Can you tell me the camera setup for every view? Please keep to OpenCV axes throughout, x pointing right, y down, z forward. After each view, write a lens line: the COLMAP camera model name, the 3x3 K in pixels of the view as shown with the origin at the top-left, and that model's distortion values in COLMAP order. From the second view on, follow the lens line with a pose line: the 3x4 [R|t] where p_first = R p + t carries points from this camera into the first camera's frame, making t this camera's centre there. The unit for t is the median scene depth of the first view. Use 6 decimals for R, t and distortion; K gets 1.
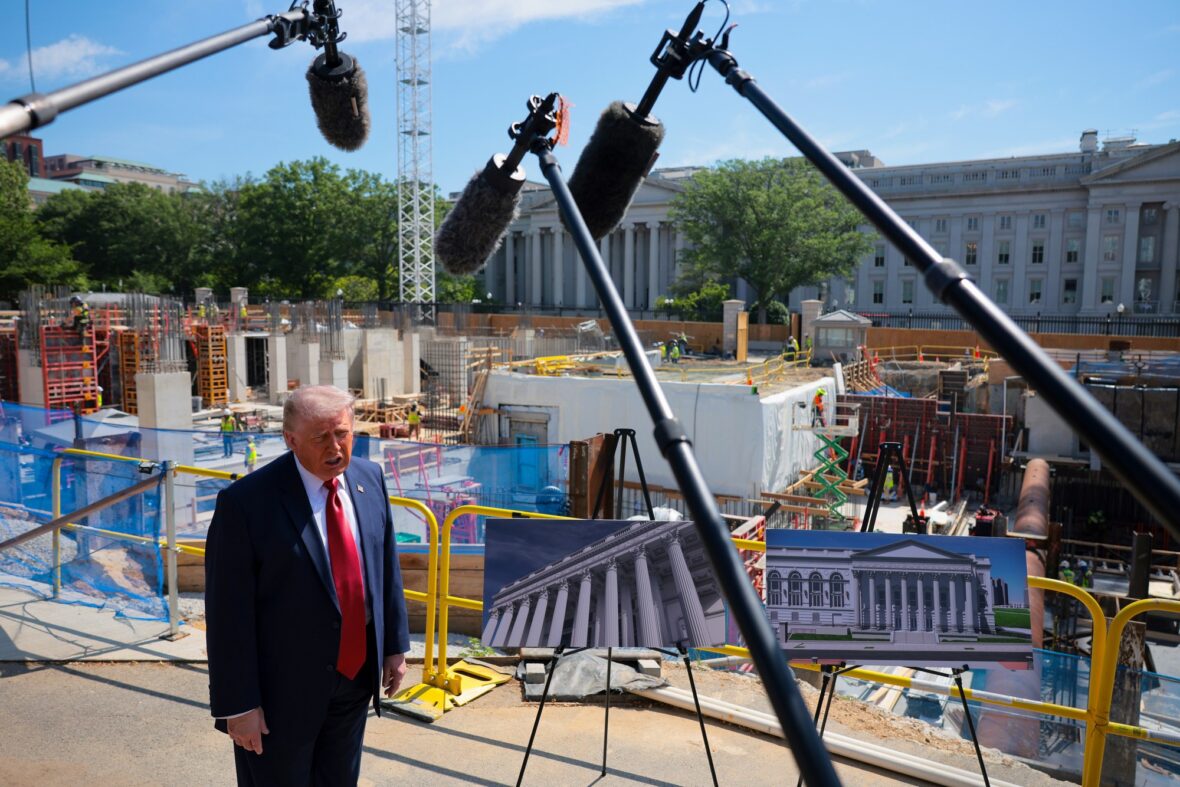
lens RADIAL K [[832.6, 0, 591.4], [0, 832.6, 392.0], [0, 0, 1]] dist [-0.000959, -0.001603]
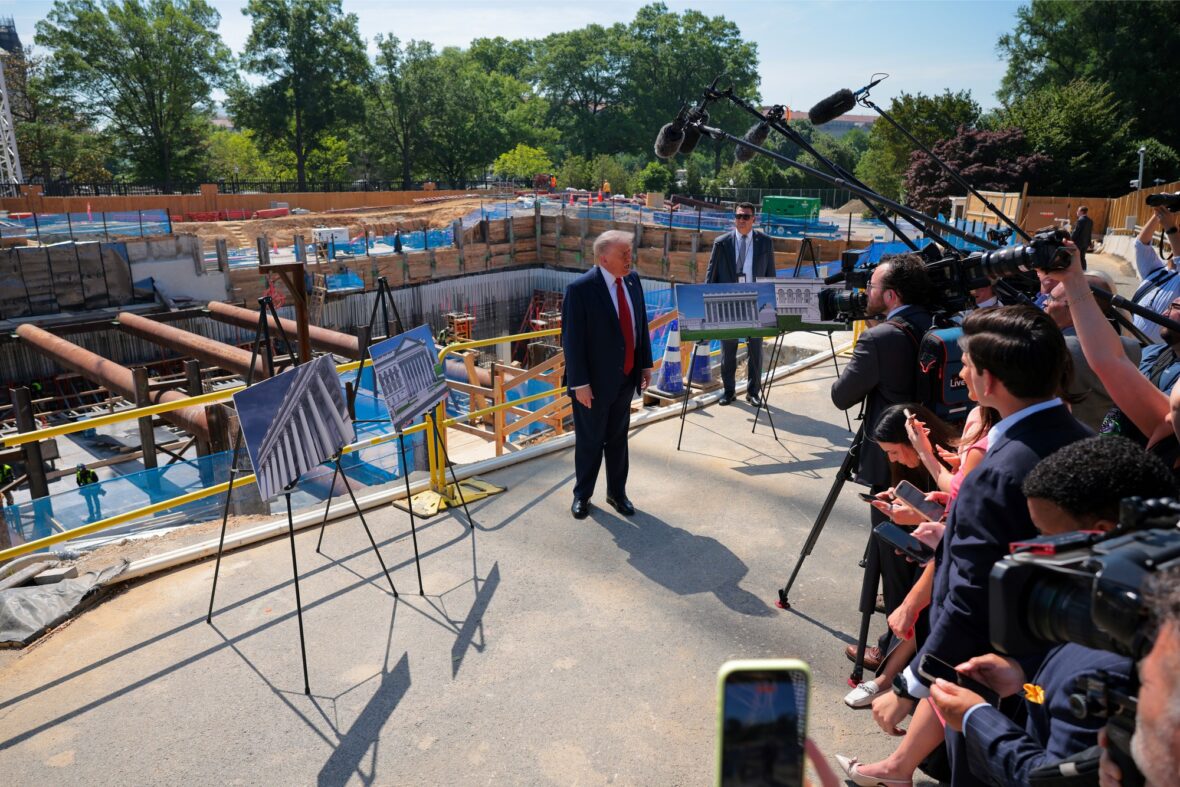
lens RADIAL K [[832.6, 0, 540.8], [0, 832.6, 423.8], [0, 0, 1]] dist [-0.000959, -0.001603]
pose [[0.273903, -0.294349, 0.915607, -0.043860], [0.105705, 0.955460, 0.275539, -0.002913], [-0.955931, 0.021313, 0.292818, 0.013128]]
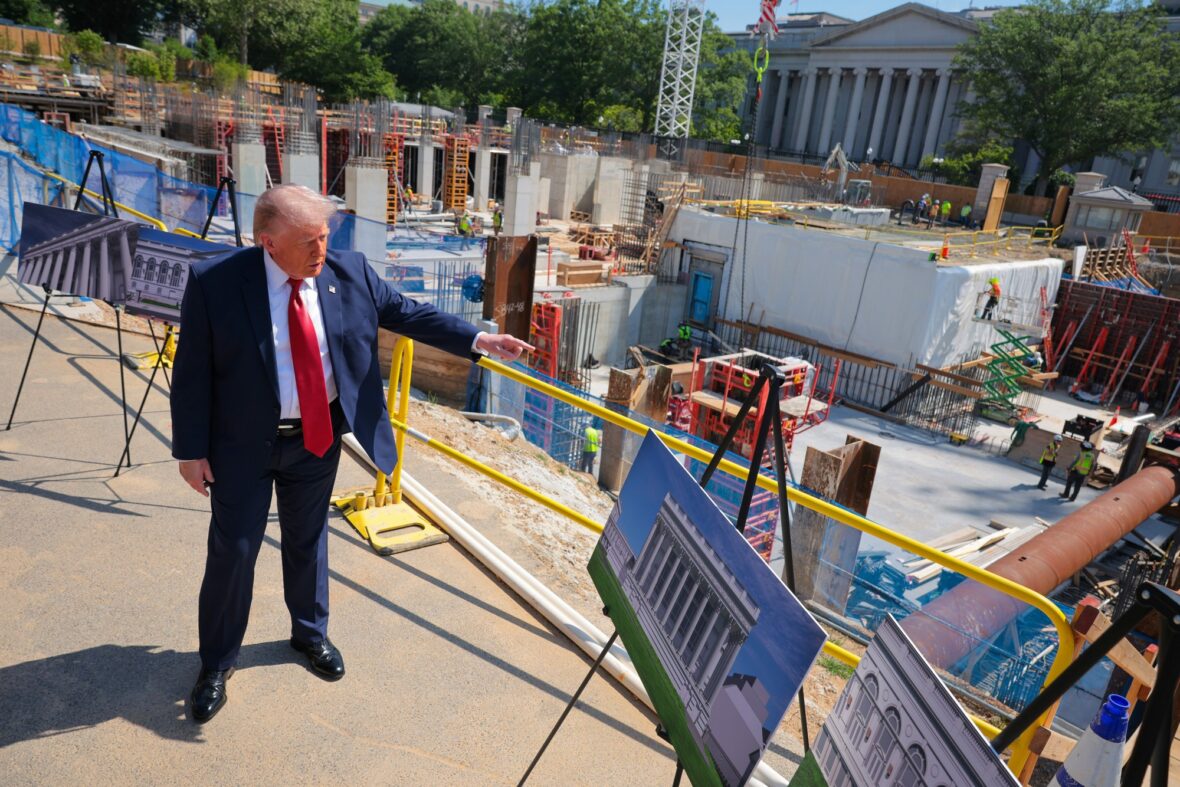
lens RADIAL K [[811.9, 0, 580.4], [0, 811.9, 397.8], [0, 0, 1]] dist [-0.010201, 0.005683]
pose [[0.931696, 0.189539, -0.309868, 0.059245], [-0.125499, 0.968503, 0.215065, 0.002217], [0.340871, -0.161487, 0.926136, -0.004143]]
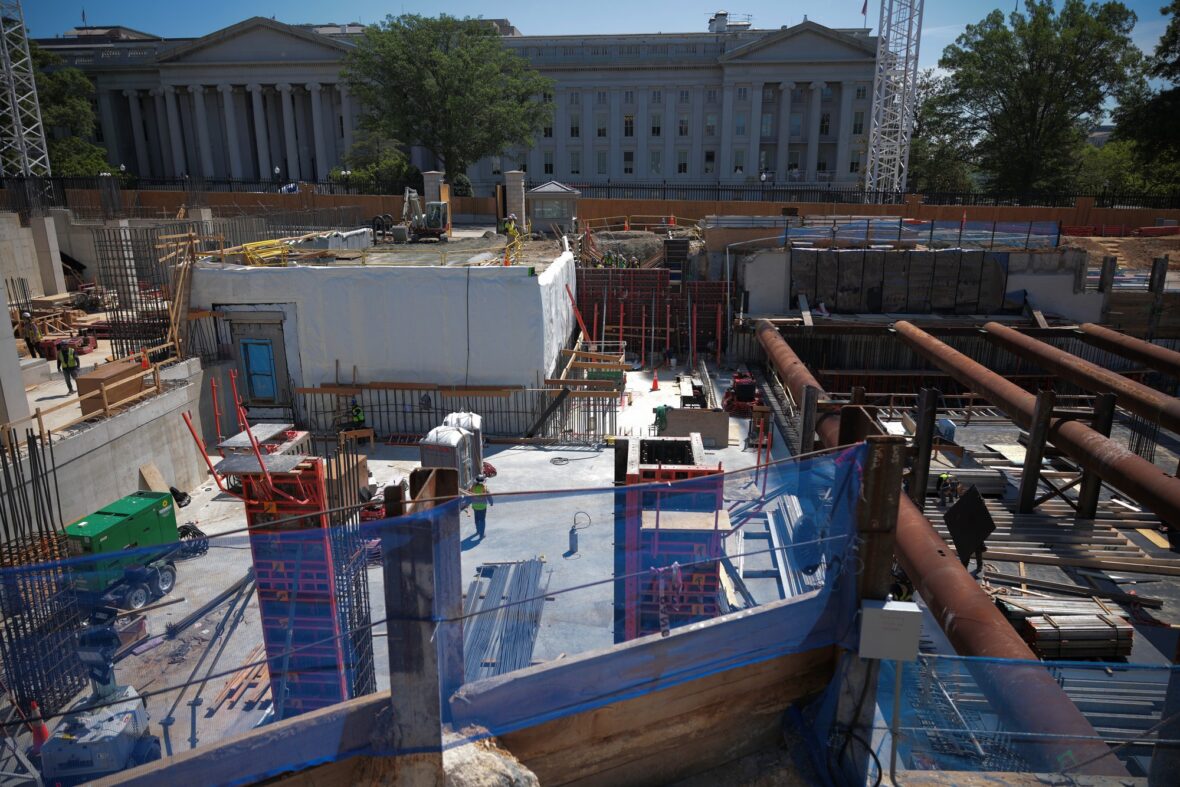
lens RADIAL K [[777.8, 0, 588.6], [0, 777.8, 399.2], [0, 0, 1]] dist [-0.007533, -0.000880]
pose [[0.906972, -0.121768, 0.403206, -0.047400], [0.049759, 0.981571, 0.184505, -0.007992], [-0.418242, -0.147278, 0.896316, 0.076710]]
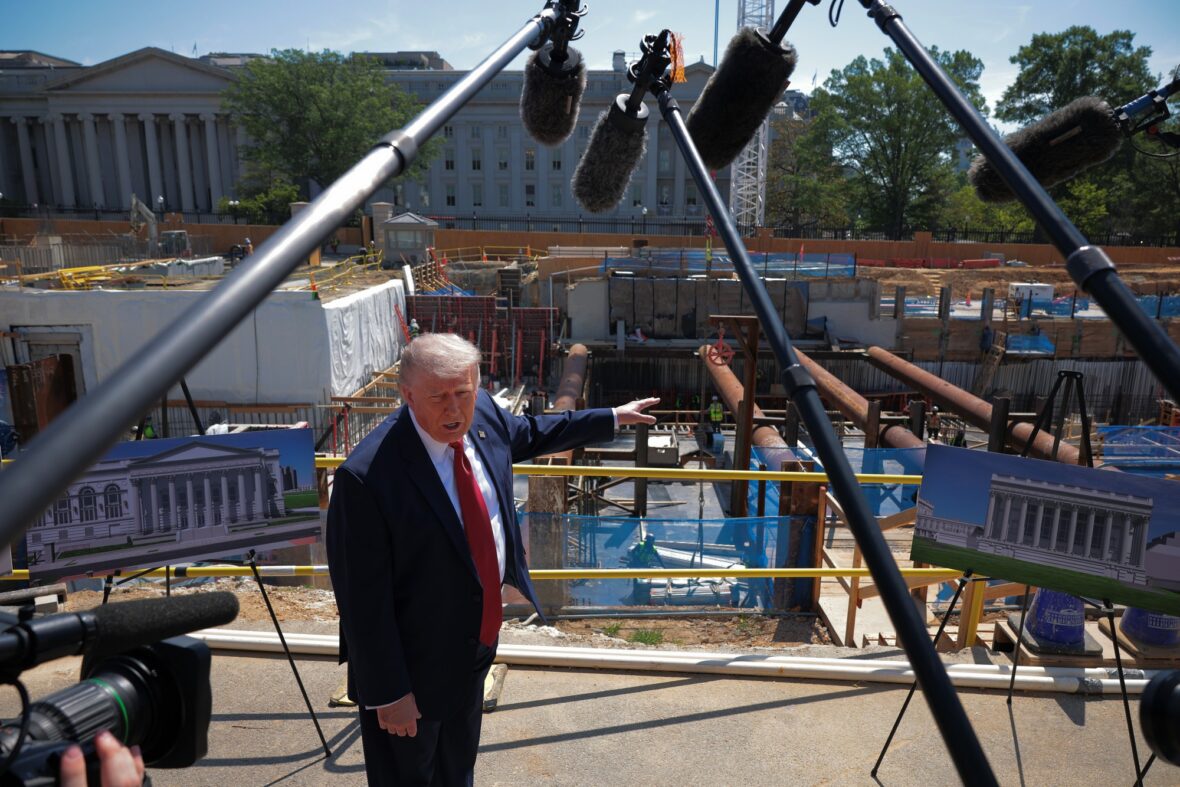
lens RADIAL K [[811.9, 0, 592.4], [0, 811.9, 395.3], [0, 0, 1]] dist [-0.010201, 0.005683]
pose [[0.884445, -0.101973, 0.455367, 0.015536], [0.044993, 0.989920, 0.134292, 0.000308], [-0.464471, -0.098286, 0.880118, -0.004649]]
